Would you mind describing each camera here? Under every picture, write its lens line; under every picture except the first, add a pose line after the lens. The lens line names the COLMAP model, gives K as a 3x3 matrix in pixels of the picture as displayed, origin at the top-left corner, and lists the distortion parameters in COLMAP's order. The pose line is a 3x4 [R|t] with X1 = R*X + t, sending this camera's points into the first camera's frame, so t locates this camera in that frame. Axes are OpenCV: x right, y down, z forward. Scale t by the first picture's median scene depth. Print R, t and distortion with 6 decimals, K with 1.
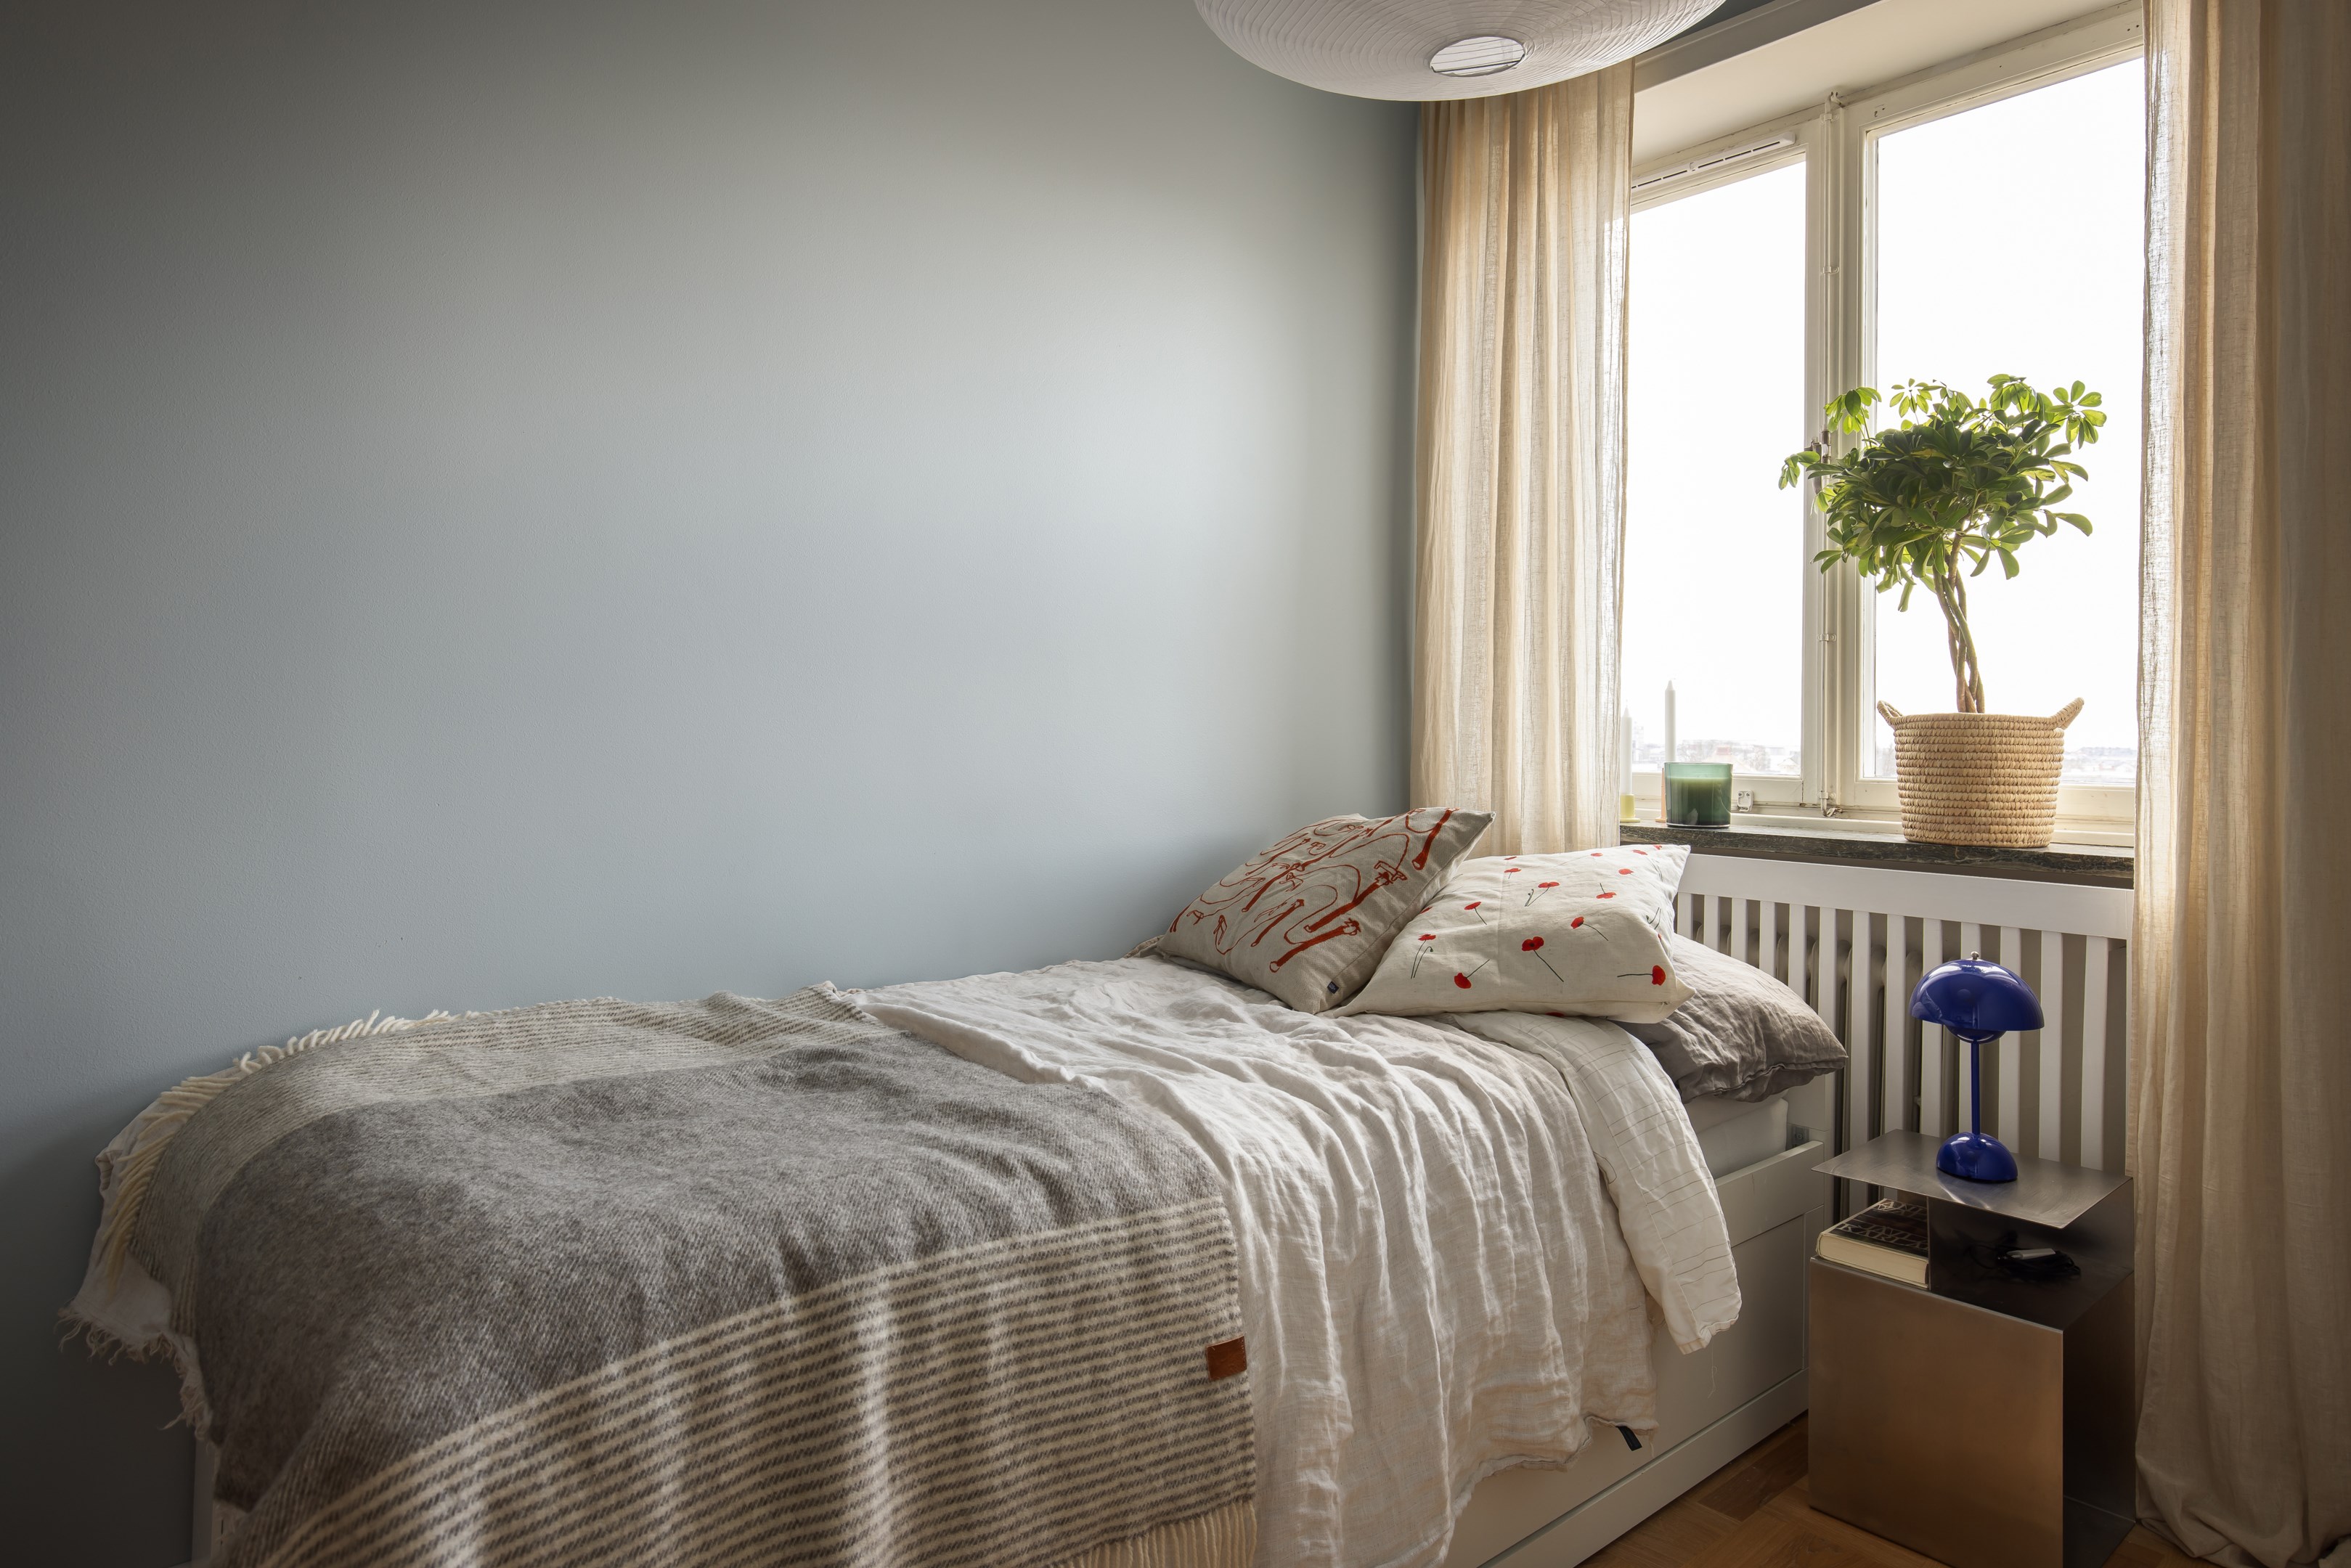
lens RADIAL K [[1400.6, 0, 1175.5], [0, 1400.6, 694.5], [0, 0, 1]] dist [0.006029, -0.002424]
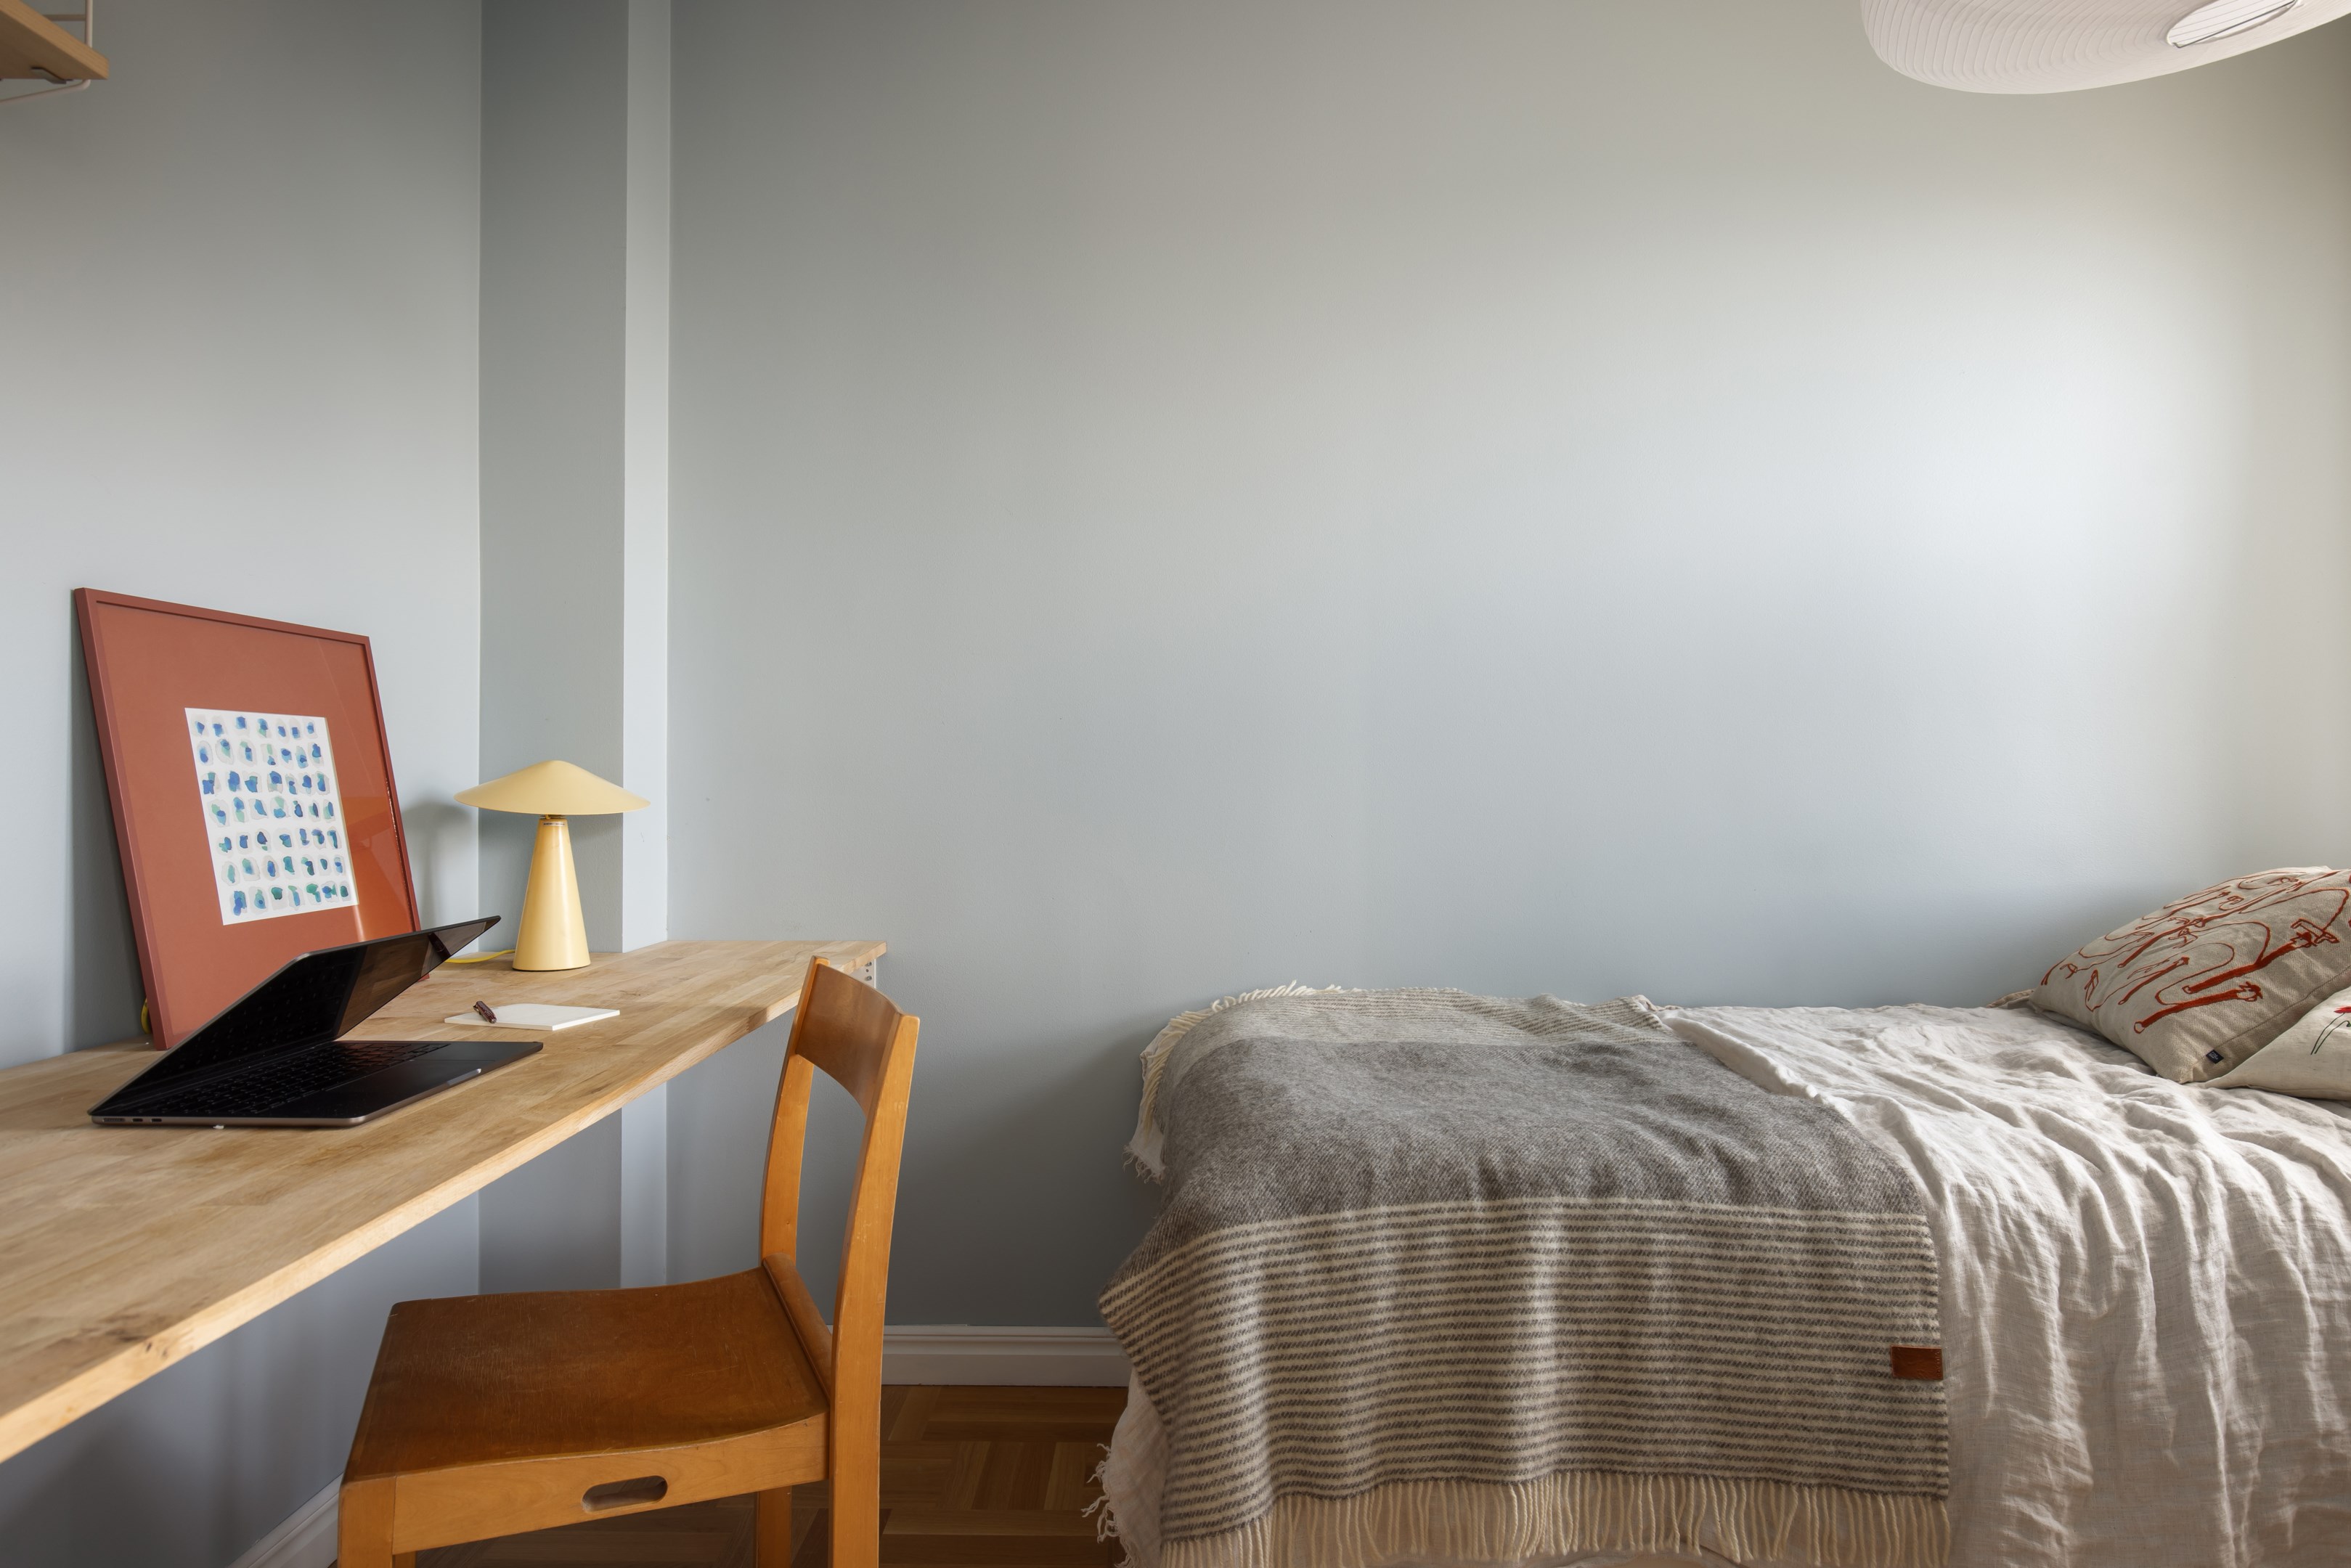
lens RADIAL K [[1370.1, 0, 1175.5], [0, 1370.1, 784.0], [0, 0, 1]] dist [0.005020, -0.001013]
pose [[0.754958, -0.012226, -0.655659, 0.294354], [0.031695, 0.999338, 0.017860, -0.001099], [0.655007, -0.034265, 0.754846, -0.134427]]
